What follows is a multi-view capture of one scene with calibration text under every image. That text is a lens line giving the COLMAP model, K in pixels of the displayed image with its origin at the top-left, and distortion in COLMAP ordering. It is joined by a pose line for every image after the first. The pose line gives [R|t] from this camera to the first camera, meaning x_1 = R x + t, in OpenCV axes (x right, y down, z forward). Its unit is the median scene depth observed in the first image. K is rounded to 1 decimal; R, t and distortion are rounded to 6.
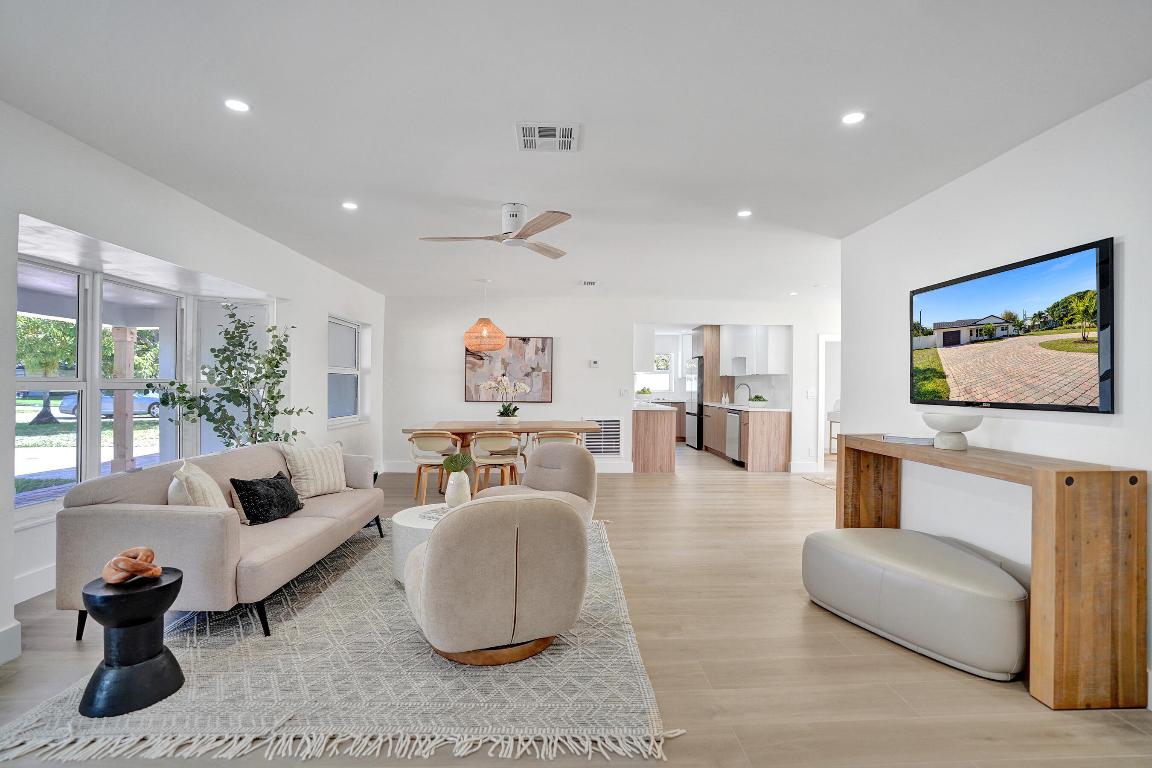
lens RADIAL K [[526.9, 0, 576.0], [0, 526.9, 384.0], [0, 0, 1]] dist [0.016617, 0.000144]
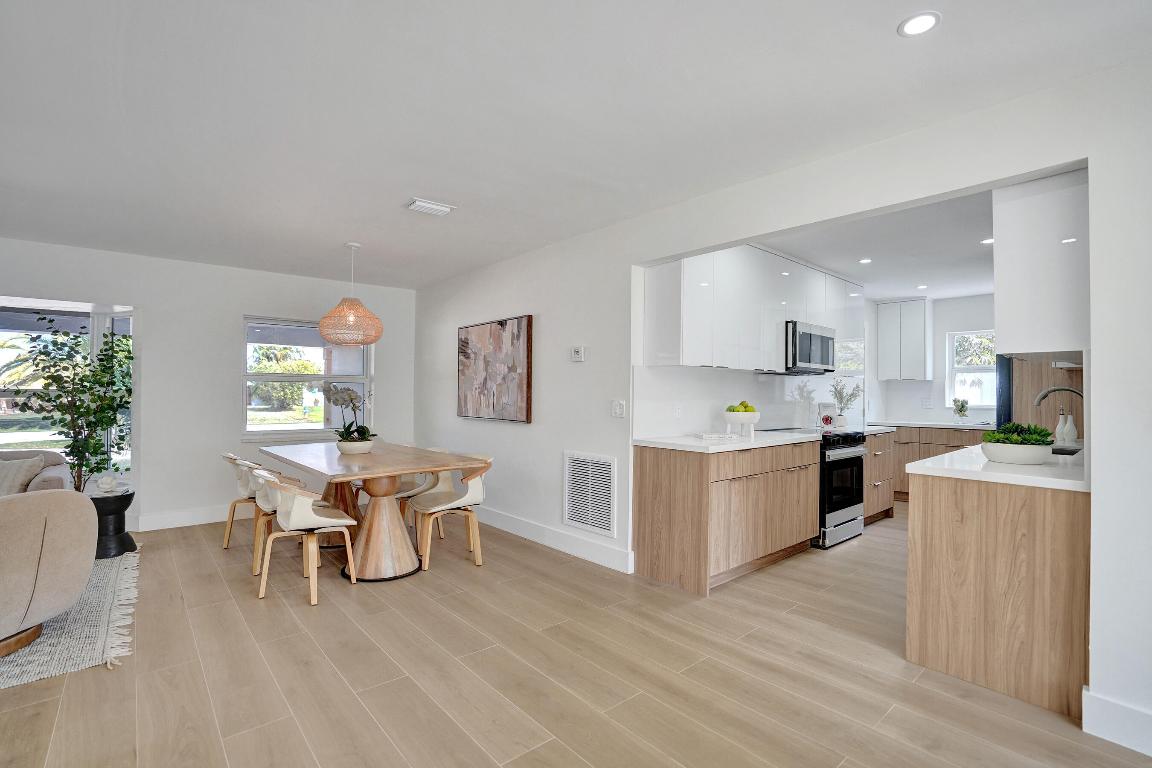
lens RADIAL K [[525.9, 0, 597.6], [0, 525.9, 382.7], [0, 0, 1]] dist [-0.002457, 0.000162]
pose [[0.641408, -0.020260, -0.766932, 0.469421], [0.003260, 0.999714, -0.023682, 0.003845], [0.767193, 0.012690, 0.641291, 0.676217]]
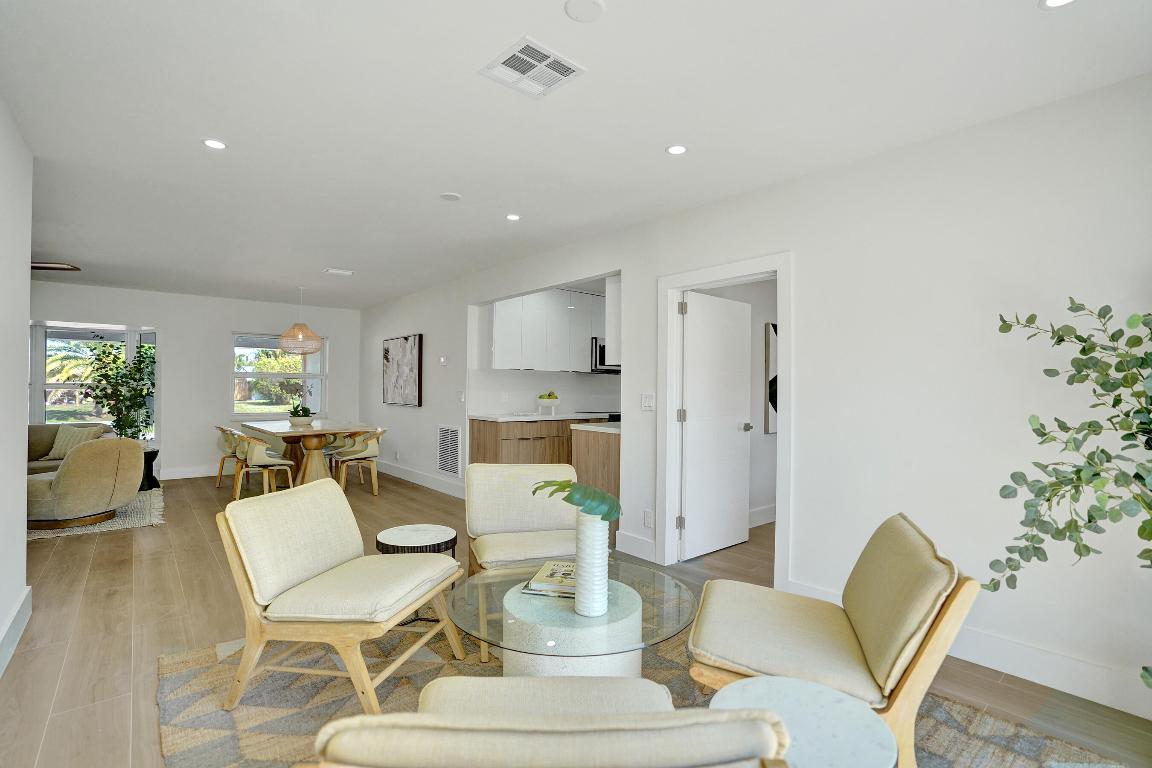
lens RADIAL K [[526.9, 0, 576.0], [0, 526.9, 384.0], [0, 0, 1]] dist [0.016617, 0.000144]
pose [[0.613374, -0.011315, -0.789712, 0.827115], [0.001108, 0.999909, -0.013467, 0.009570], [0.789792, 0.007385, 0.613330, 0.661565]]
